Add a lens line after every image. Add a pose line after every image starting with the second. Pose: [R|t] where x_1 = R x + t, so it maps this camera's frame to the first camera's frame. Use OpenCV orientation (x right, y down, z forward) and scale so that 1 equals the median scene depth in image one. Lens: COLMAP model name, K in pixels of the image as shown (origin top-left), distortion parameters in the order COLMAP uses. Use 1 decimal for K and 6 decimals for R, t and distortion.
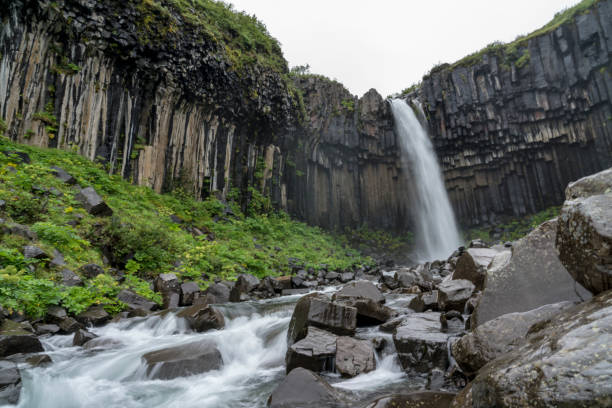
lens RADIAL K [[402.5, 0, 308.3], [0, 402.5, 206.6], [0, 0, 1]] dist [-0.042696, 0.027090]
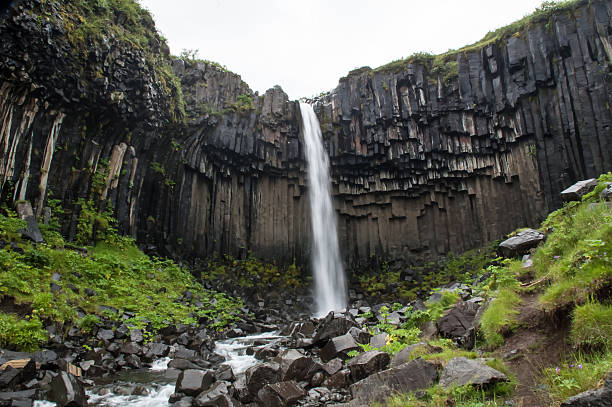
lens RADIAL K [[470.1, 0, 307.5], [0, 470.1, 203.7], [0, 0, 1]] dist [-0.173402, 0.115960]
pose [[0.981795, 0.083926, 0.170396, 0.086230], [-0.078614, 0.996192, -0.037694, -0.028652], [-0.172911, 0.023613, 0.984654, 0.080722]]
